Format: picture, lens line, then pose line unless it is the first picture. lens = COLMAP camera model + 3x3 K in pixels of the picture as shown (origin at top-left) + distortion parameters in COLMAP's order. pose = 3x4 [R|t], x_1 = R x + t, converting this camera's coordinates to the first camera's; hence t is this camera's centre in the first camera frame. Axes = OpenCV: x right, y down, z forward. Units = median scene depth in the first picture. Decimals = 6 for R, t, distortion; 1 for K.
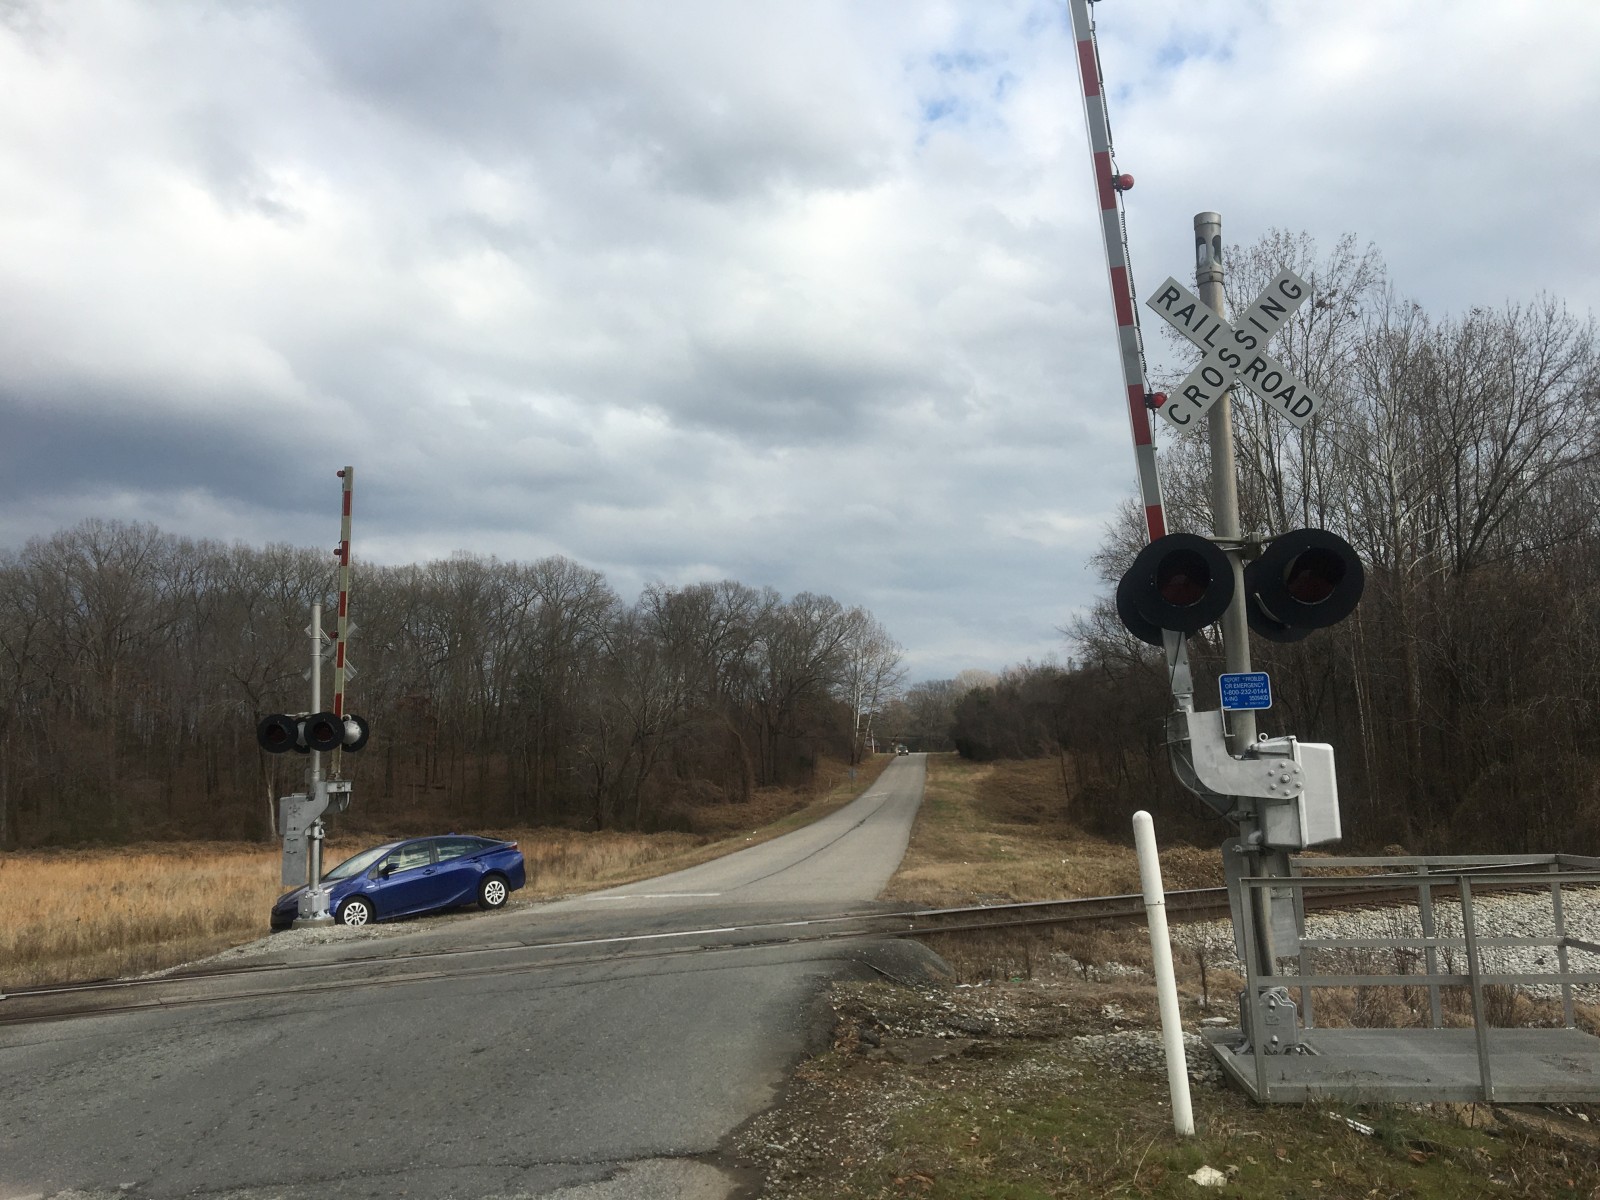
lens RADIAL K [[1377.0, 0, 790.9], [0, 1377.0, 599.7], [0, 0, 1]] dist [0.107916, -0.165211]
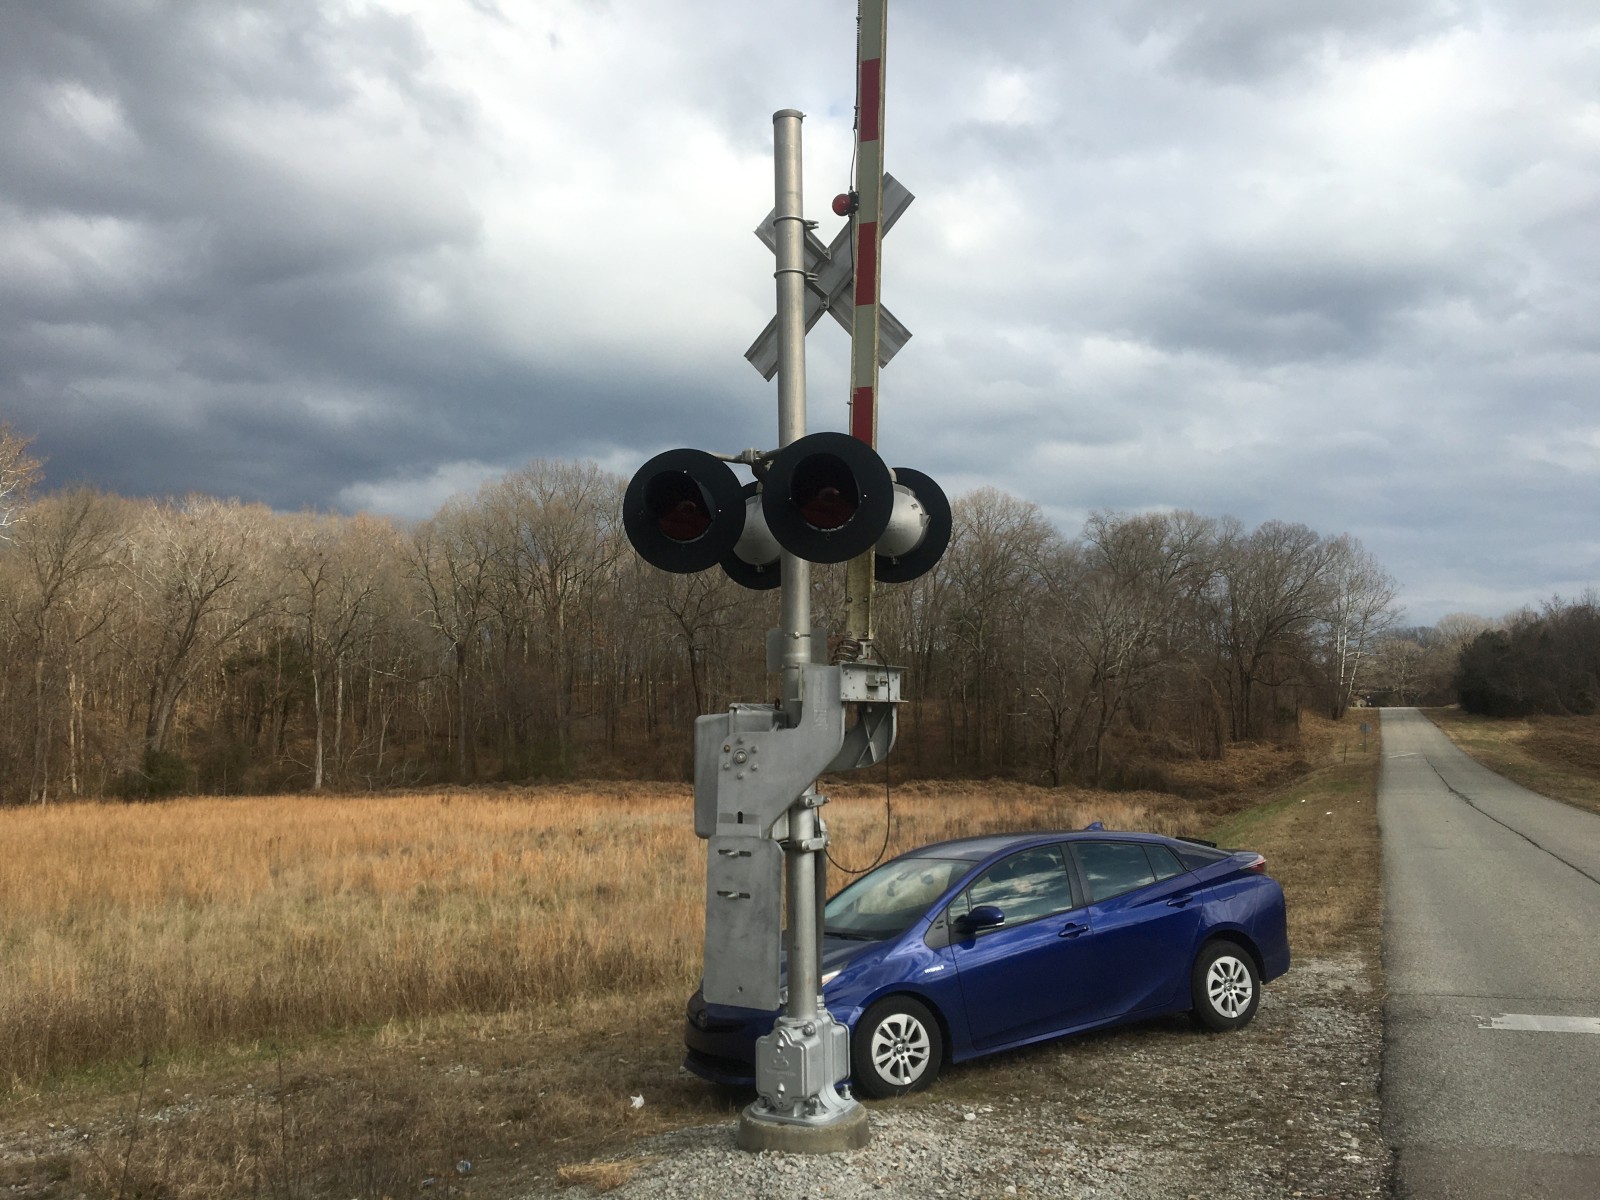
lens RADIAL K [[1377.0, 0, 790.9], [0, 1377.0, 599.7], [0, 0, 1]] dist [0.107916, -0.165211]
pose [[0.956588, -0.007332, -0.291352, -0.036651], [0.017649, 0.999306, 0.032799, 0.015270], [0.290910, -0.036517, 0.956053, 0.102203]]
